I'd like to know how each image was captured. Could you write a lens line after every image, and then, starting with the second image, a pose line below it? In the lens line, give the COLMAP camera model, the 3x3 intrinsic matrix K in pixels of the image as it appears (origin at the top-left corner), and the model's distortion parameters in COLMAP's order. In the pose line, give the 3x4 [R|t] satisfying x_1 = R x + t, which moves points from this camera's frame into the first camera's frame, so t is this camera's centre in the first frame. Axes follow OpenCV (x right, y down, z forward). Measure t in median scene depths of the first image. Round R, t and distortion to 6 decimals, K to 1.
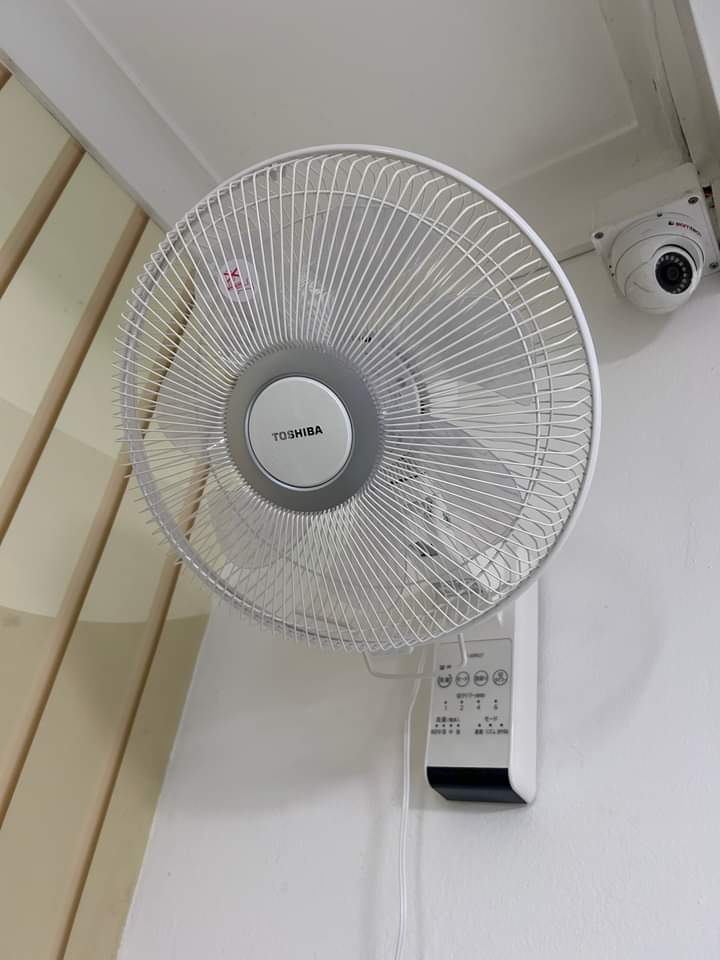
lens RADIAL K [[690.6, 0, 357.2], [0, 690.6, 480.5], [0, 0, 1]] dist [0.017026, -0.045414]
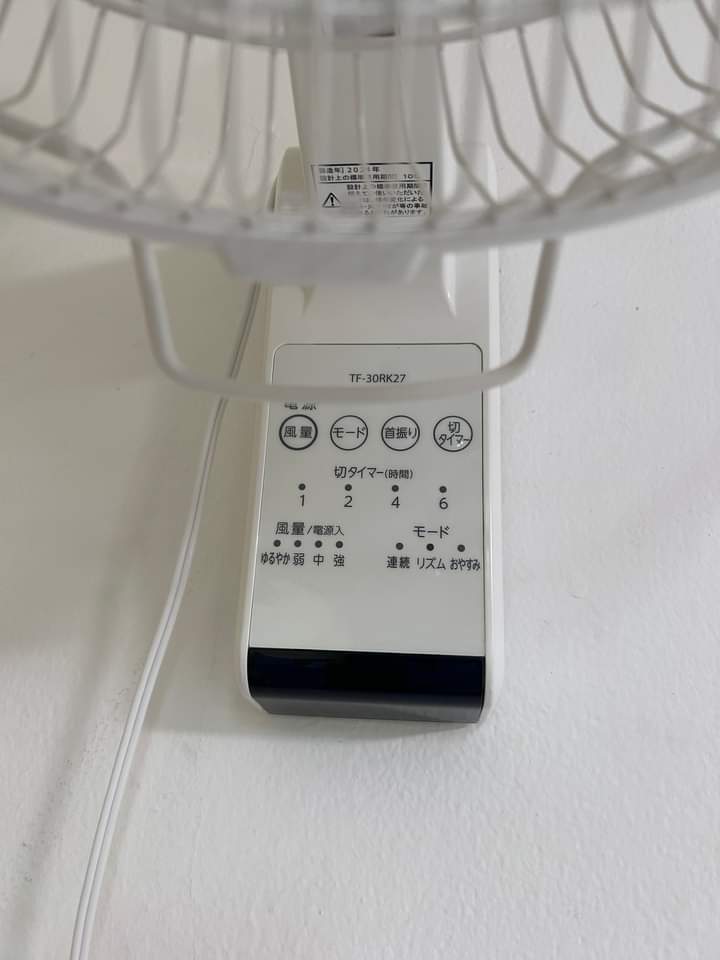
lens RADIAL K [[690.6, 0, 352.5], [0, 690.6, 476.6], [0, 0, 1]] dist [0.017026, -0.045414]
pose [[0.870711, 0.063347, 0.487698, -0.036060], [-0.194275, 0.955319, 0.222762, 0.227674], [-0.451796, -0.288709, 0.844113, 0.673385]]
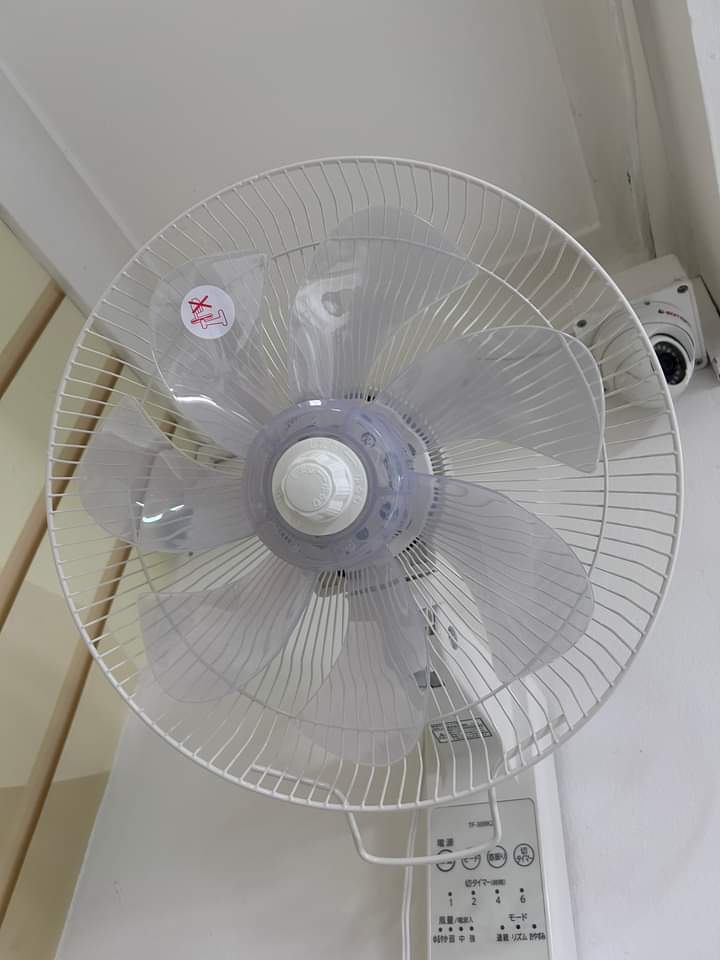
lens RADIAL K [[705.4, 0, 351.4], [0, 705.4, 486.1], [0, 0, 1]] dist [-0.008930, -0.003019]
pose [[0.991655, 0.022439, 0.126955, -0.081545], [0.000671, 0.983826, -0.179128, 0.028988], [-0.128921, 0.177718, 0.975600, 0.211589]]
